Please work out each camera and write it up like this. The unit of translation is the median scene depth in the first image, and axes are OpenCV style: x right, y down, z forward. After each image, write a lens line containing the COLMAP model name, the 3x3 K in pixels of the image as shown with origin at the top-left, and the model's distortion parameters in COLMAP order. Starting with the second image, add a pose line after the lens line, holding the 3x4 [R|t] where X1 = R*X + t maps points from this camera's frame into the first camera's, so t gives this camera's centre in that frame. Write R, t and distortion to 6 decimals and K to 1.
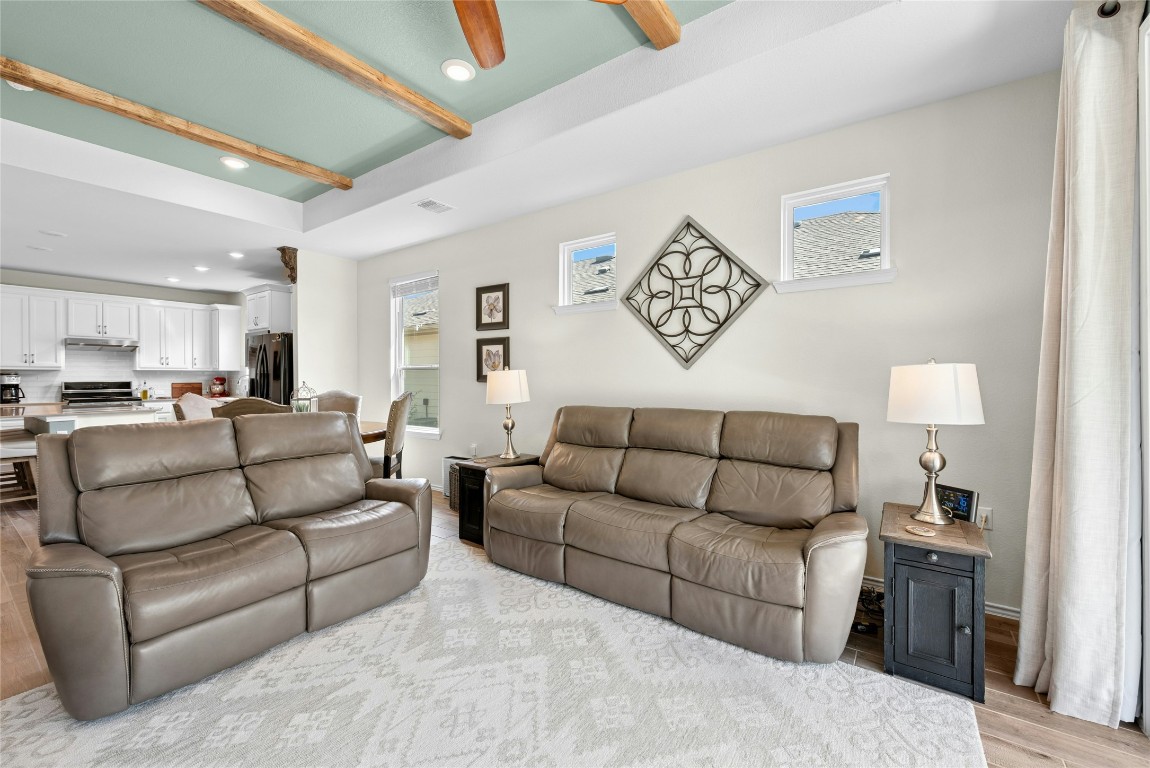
lens RADIAL K [[460.2, 0, 576.2], [0, 460.2, 381.6], [0, 0, 1]] dist [0.015445, -0.004963]
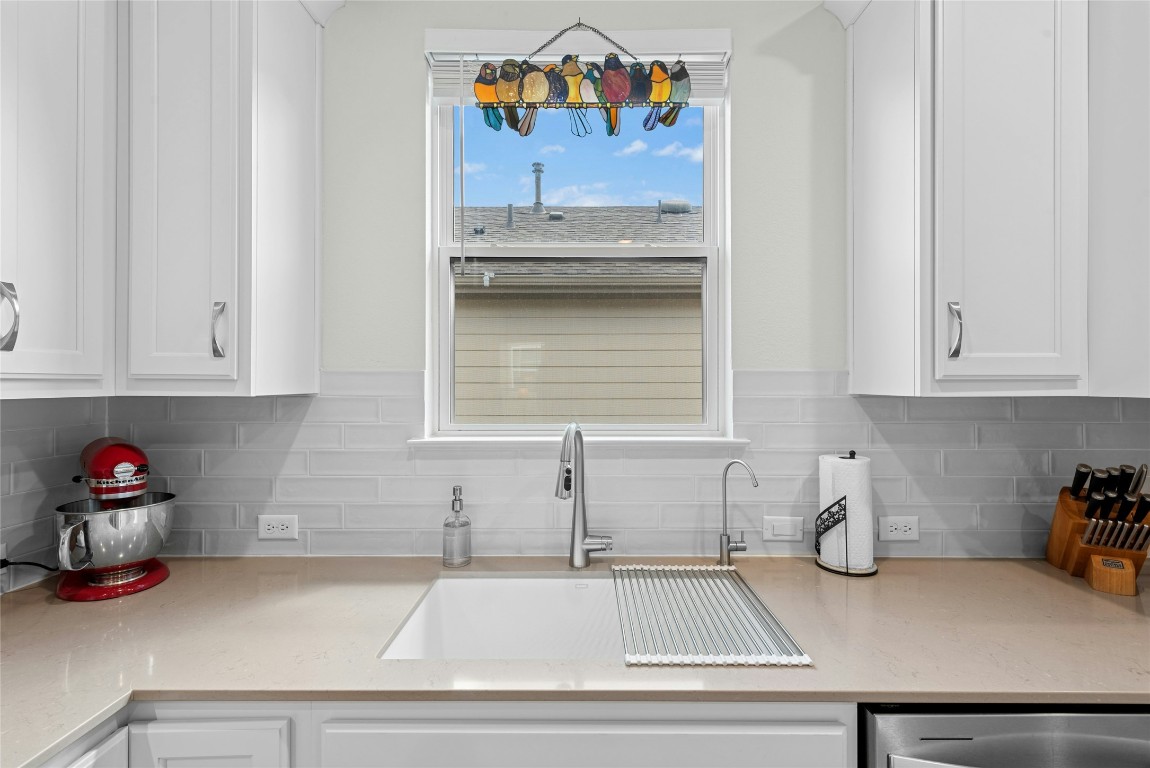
lens RADIAL K [[503.4, 0, 575.0], [0, 503.4, 384.0], [0, 0, 1]] dist [0.017005, -0.006893]
pose [[0.815608, -0.006715, 0.578566, -1.877031], [0.012780, 0.999898, -0.006412, -0.060306], [-0.578464, 0.012623, 0.815610, 1.991216]]
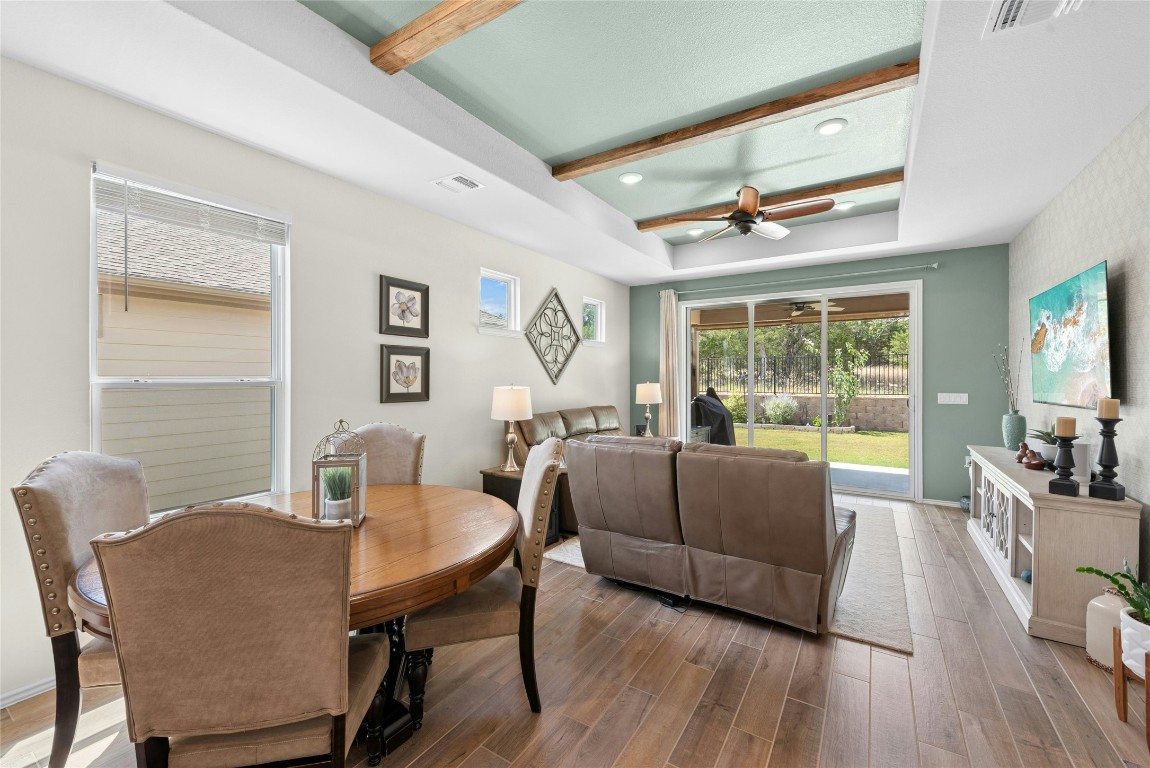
lens RADIAL K [[475.0, 0, 570.9], [0, 475.0, 379.7], [0, 0, 1]] dist [0.016589, 0.037576]
pose [[-0.052842, -0.003969, 0.998595, -1.363322], [0.012954, 0.999905, 0.004660, -0.049571], [-0.998519, 0.013182, -0.052786, 1.014055]]
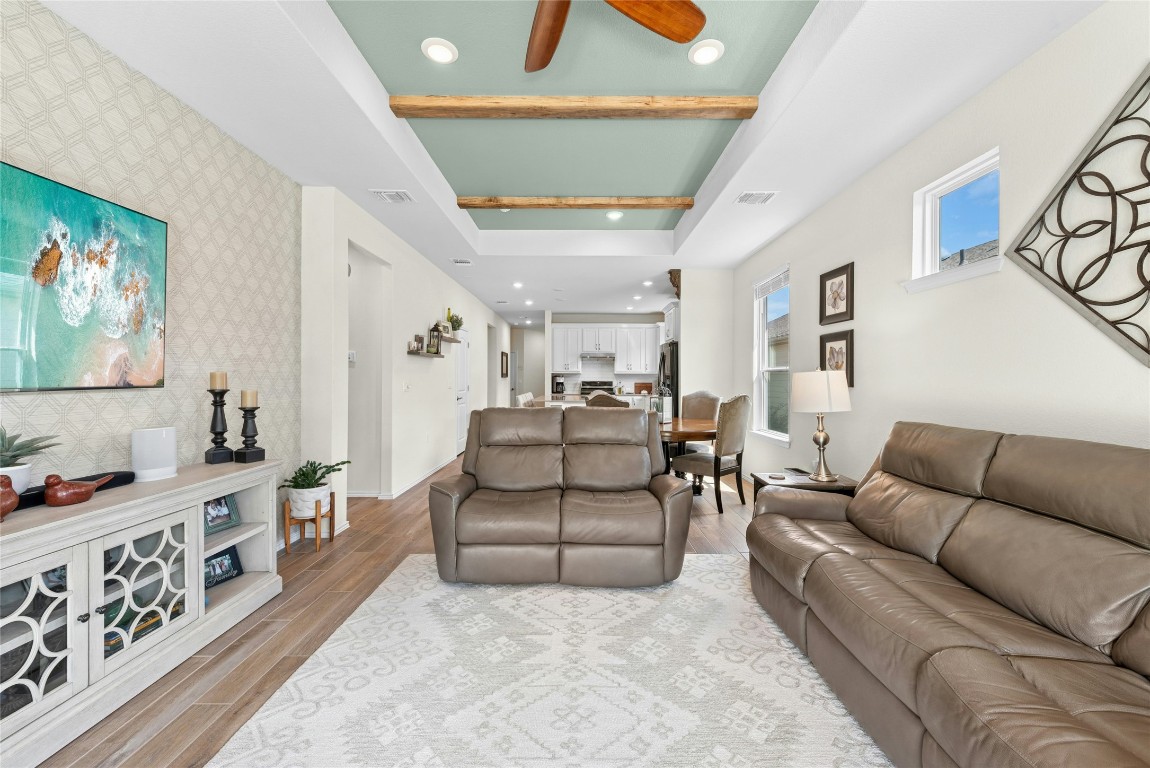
lens RADIAL K [[448.6, 0, 579.8], [0, 448.6, 378.6], [0, 0, 1]] dist [0.017760, -0.004953]
pose [[0.585077, 0.006016, -0.810955, 0.273897], [-0.016474, 0.999854, -0.004468, -0.001684], [0.810810, 0.015974, 0.585091, 0.211053]]
